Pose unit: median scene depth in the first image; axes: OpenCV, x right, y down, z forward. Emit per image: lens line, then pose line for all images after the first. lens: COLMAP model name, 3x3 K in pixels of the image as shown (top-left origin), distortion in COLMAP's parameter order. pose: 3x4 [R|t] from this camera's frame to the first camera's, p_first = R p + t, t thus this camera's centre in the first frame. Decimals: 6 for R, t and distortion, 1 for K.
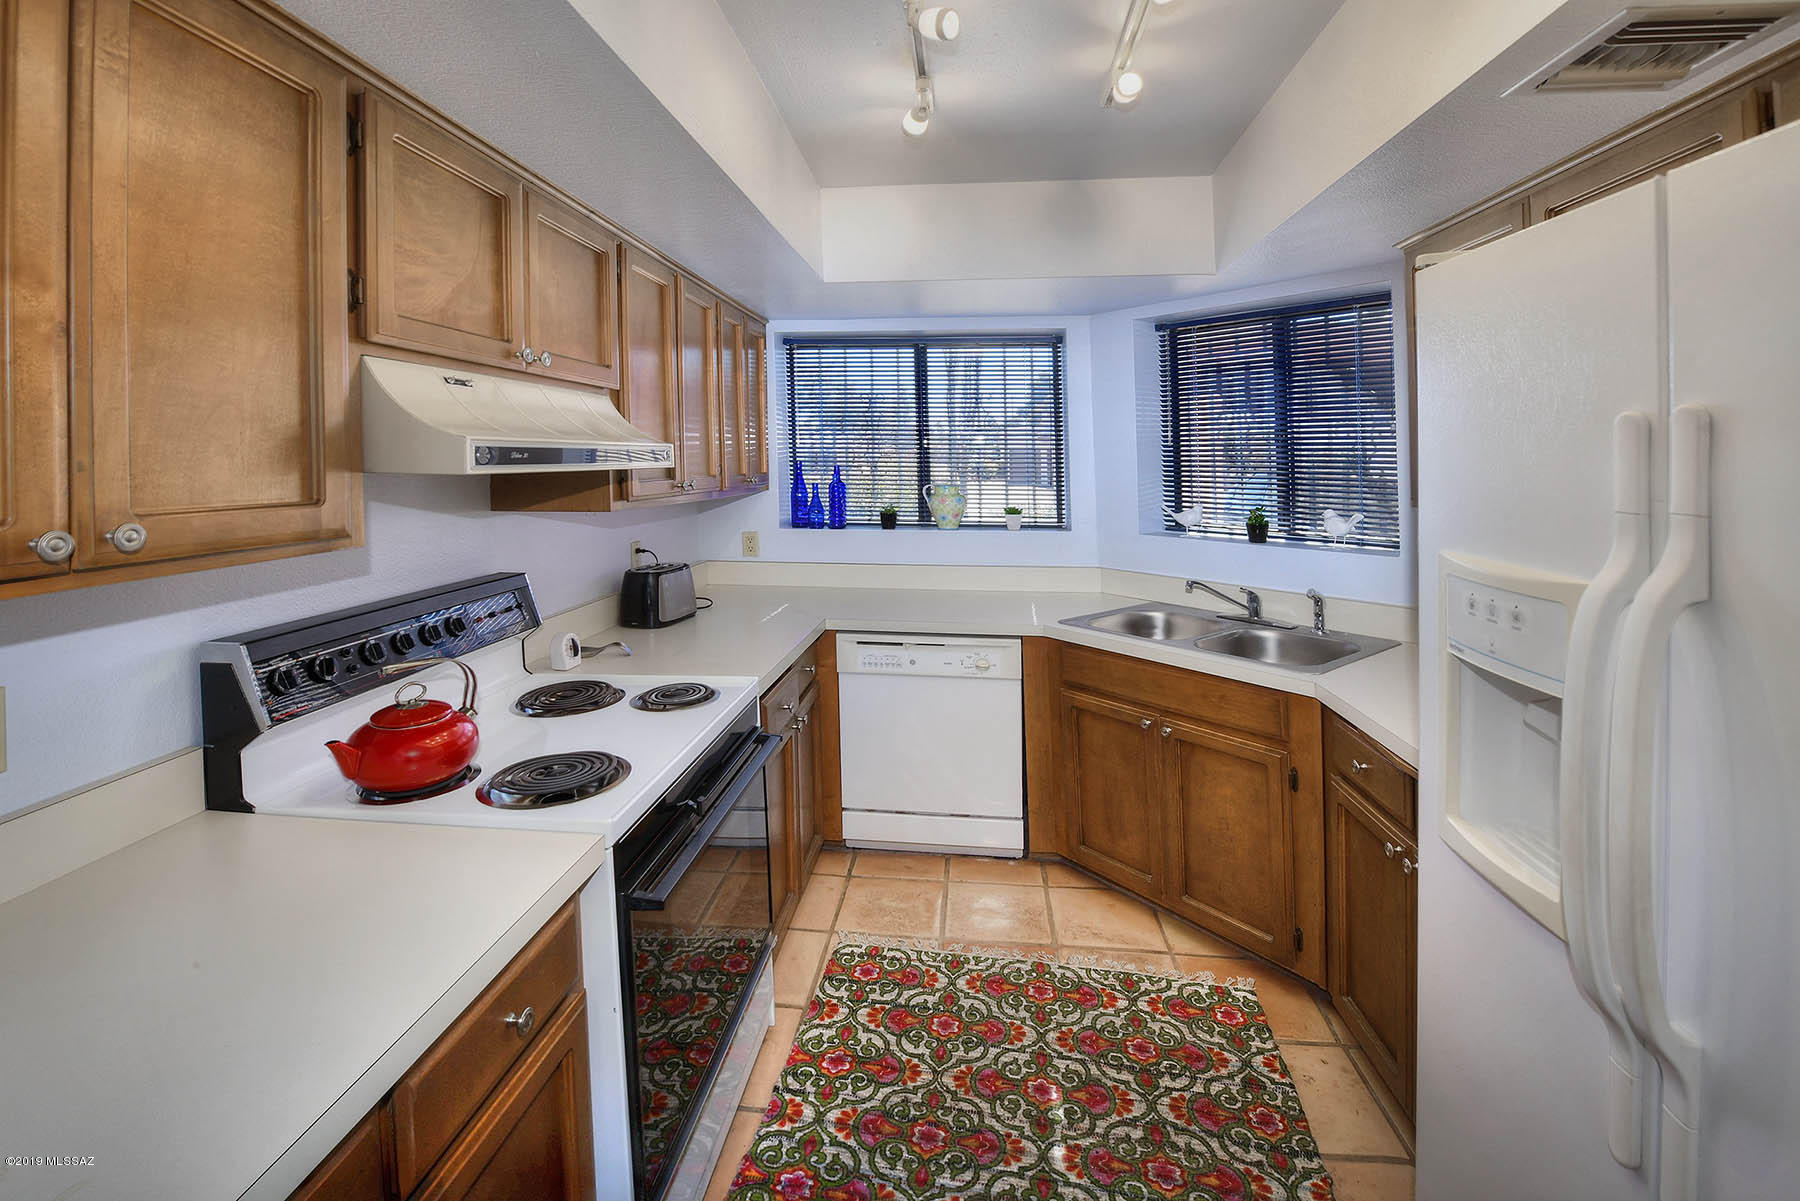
lens RADIAL K [[808.3, 0, 895.6], [0, 808.3, 458.3], [0, 0, 1]] dist [-0.001629, -0.000623]
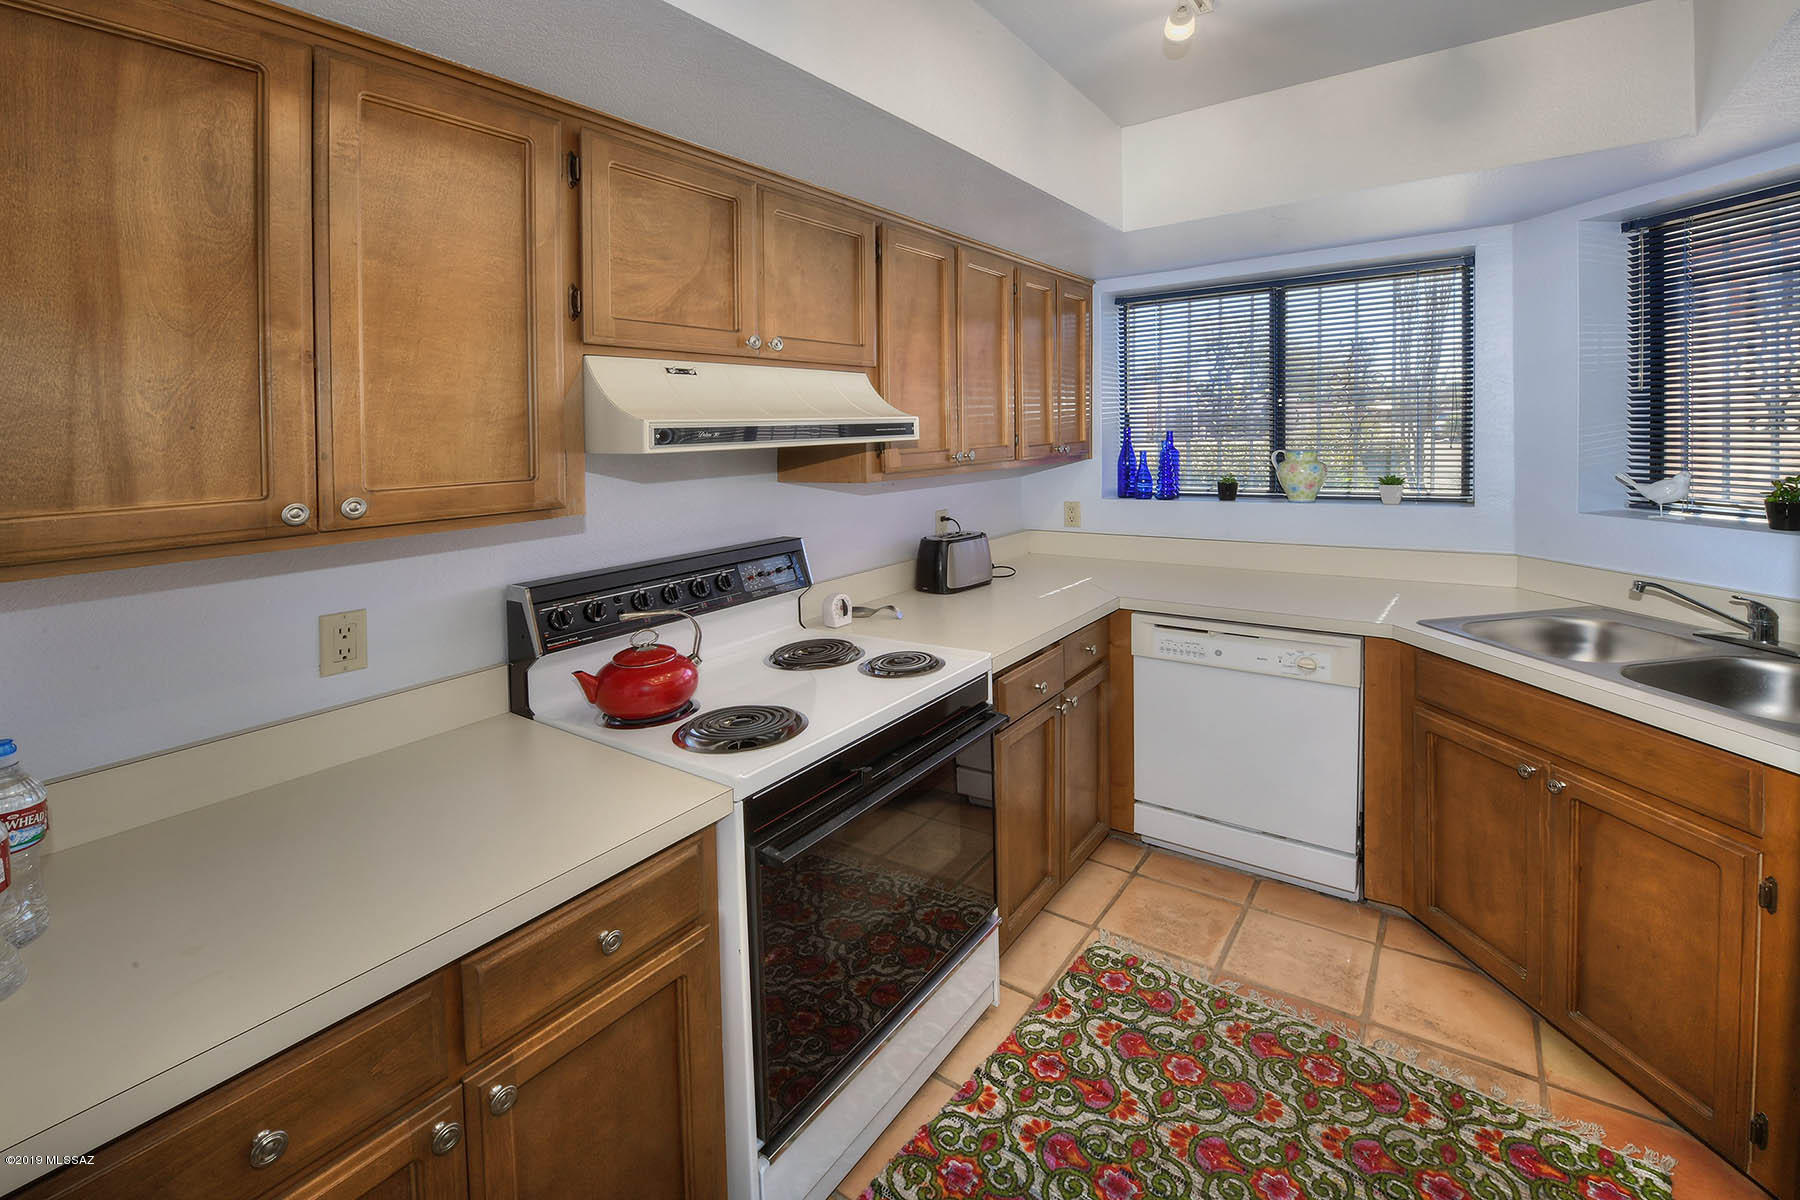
lens RADIAL K [[792.0, 0, 890.9], [0, 792.0, 465.1], [0, 0, 1]] dist [-0.001000, -0.003673]
pose [[0.872047, -0.007430, -0.489366, 0.182837], [0.031831, 0.998629, 0.041560, 0.000315], [0.488387, -0.051819, 0.871087, 0.114050]]
